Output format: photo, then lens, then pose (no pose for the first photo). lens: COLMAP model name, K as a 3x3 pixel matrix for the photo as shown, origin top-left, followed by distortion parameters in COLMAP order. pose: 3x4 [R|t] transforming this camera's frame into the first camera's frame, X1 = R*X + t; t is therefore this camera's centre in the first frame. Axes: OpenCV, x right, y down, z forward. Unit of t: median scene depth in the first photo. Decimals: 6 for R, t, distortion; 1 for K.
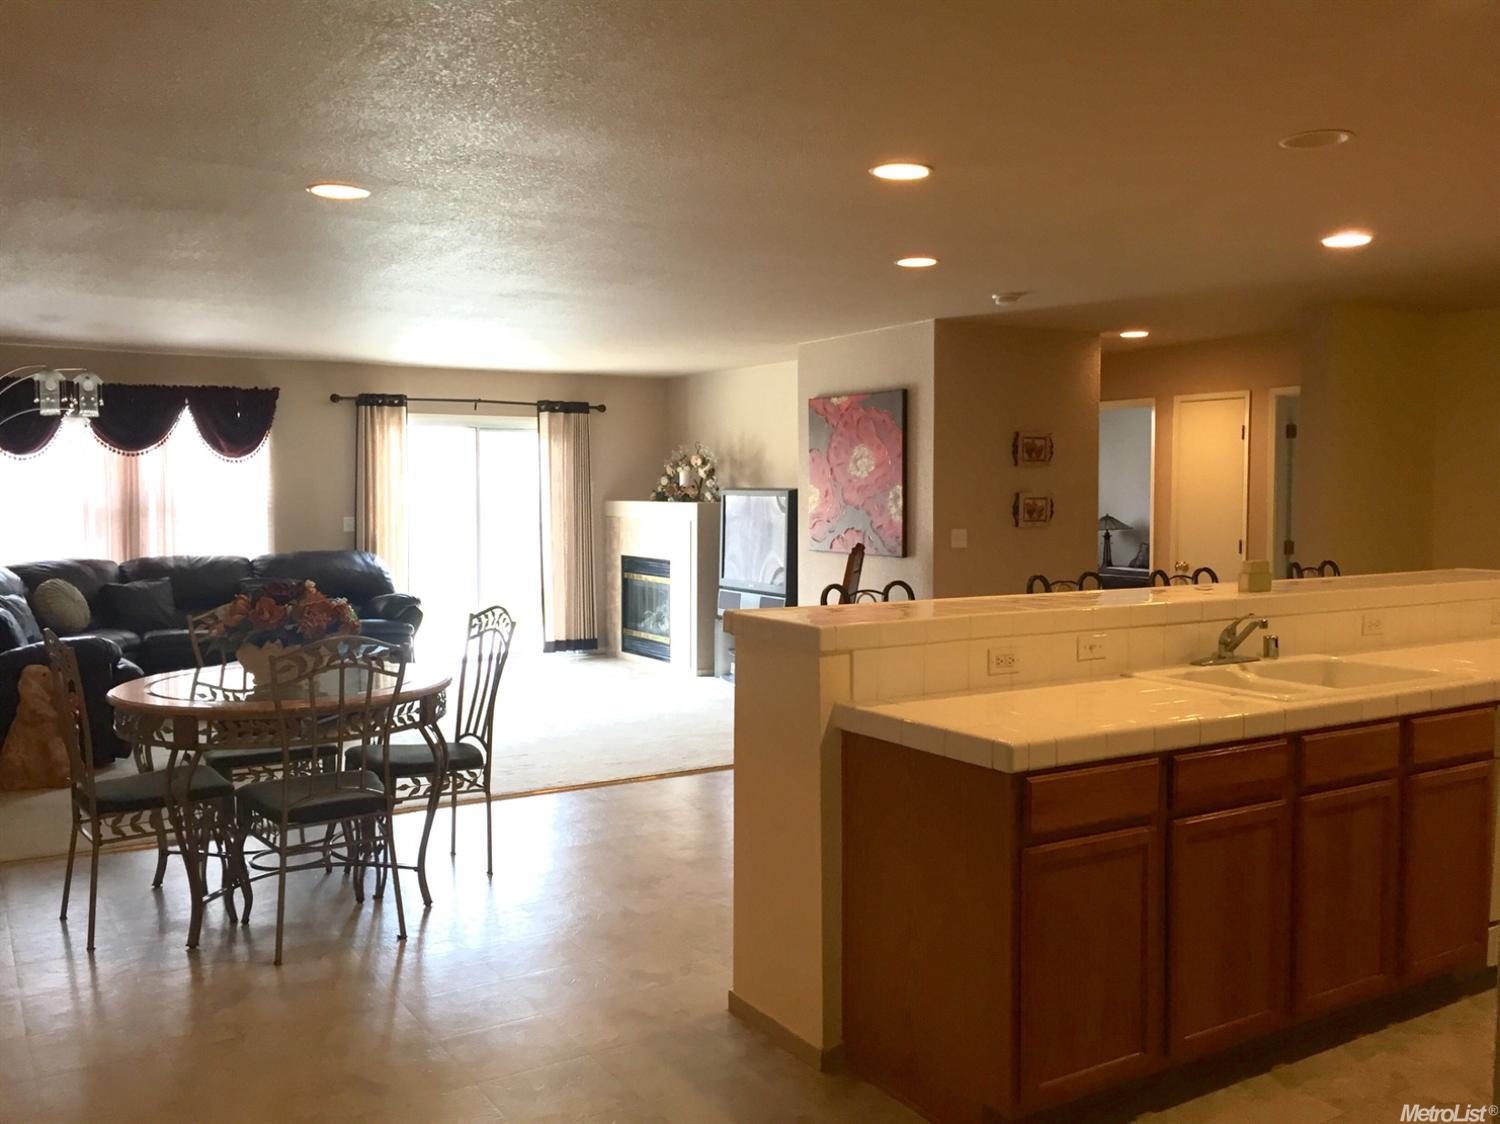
lens RADIAL K [[1286.1, 0, 753.3], [0, 1286.1, 554.0], [0, 0, 1]] dist [0.107791, -0.152718]
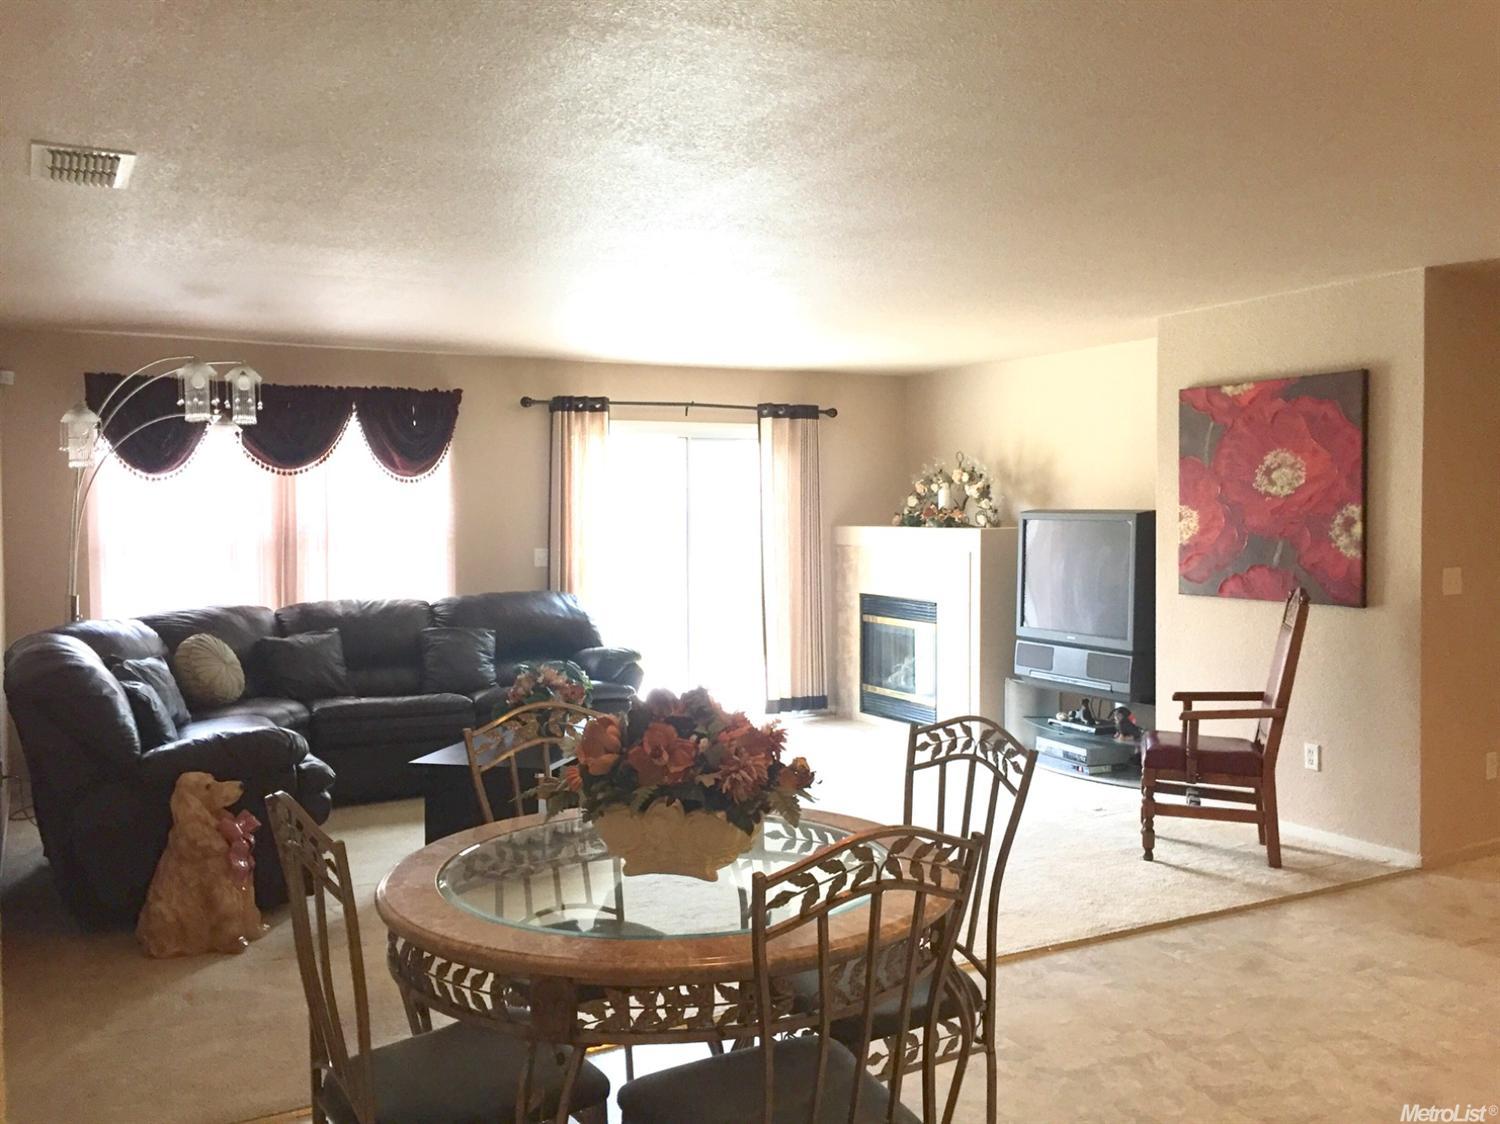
lens RADIAL K [[1286.1, 0, 753.3], [0, 1286.1, 554.0], [0, 0, 1]] dist [0.107791, -0.152718]
pose [[0.998450, -0.003274, -0.055561, -0.161338], [0.002464, 0.999890, -0.014635, -0.015671], [0.055602, 0.014476, 0.998348, 0.243855]]
